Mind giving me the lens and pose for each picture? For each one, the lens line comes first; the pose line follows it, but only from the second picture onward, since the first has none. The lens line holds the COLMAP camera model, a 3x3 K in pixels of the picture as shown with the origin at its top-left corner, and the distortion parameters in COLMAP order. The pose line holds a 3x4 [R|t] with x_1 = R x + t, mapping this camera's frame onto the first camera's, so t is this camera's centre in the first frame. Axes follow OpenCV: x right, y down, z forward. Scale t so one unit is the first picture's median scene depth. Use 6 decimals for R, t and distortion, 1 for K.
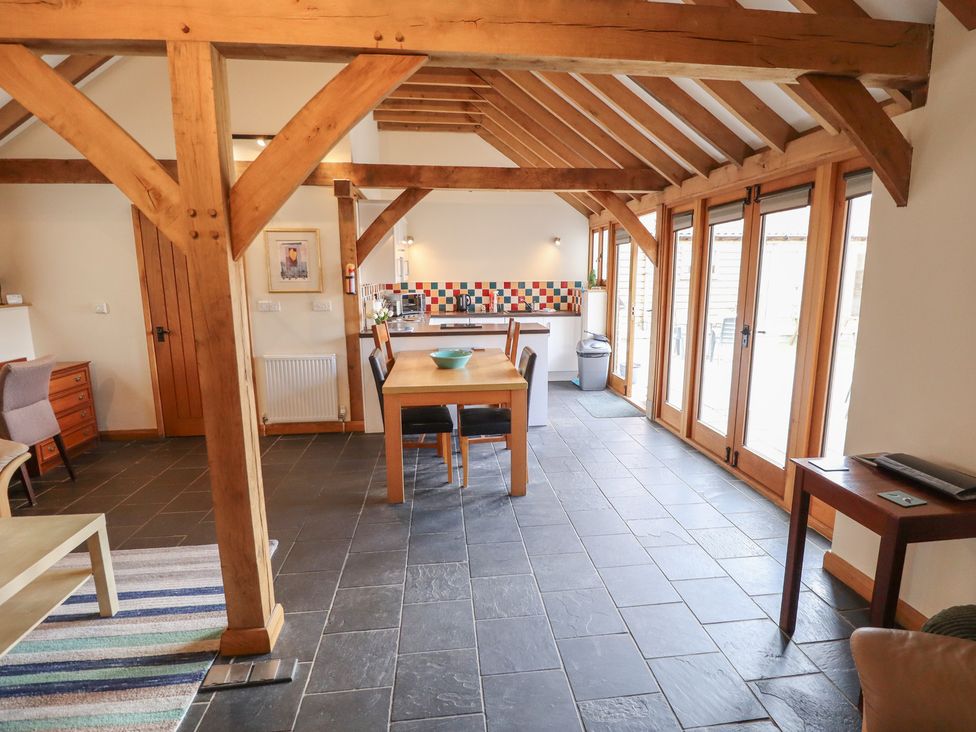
lens RADIAL K [[519.4, 0, 506.7], [0, 519.4, 362.1], [0, 0, 1]] dist [-0.002040, -0.001969]
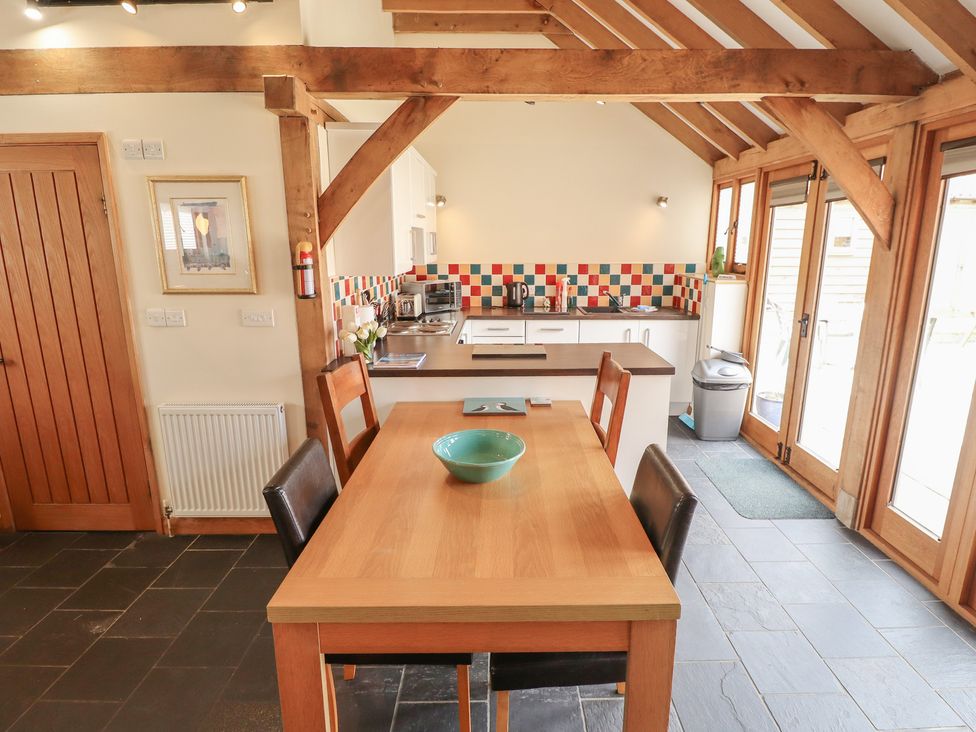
lens RADIAL K [[541.8, 0, 508.4], [0, 541.8, 360.9], [0, 0, 1]] dist [-0.005415, -0.001833]
pose [[0.994123, 0.026725, -0.104902, -0.019209], [-0.021713, 0.998581, 0.048630, -0.064260], [0.106053, -0.046067, 0.993293, 0.302259]]
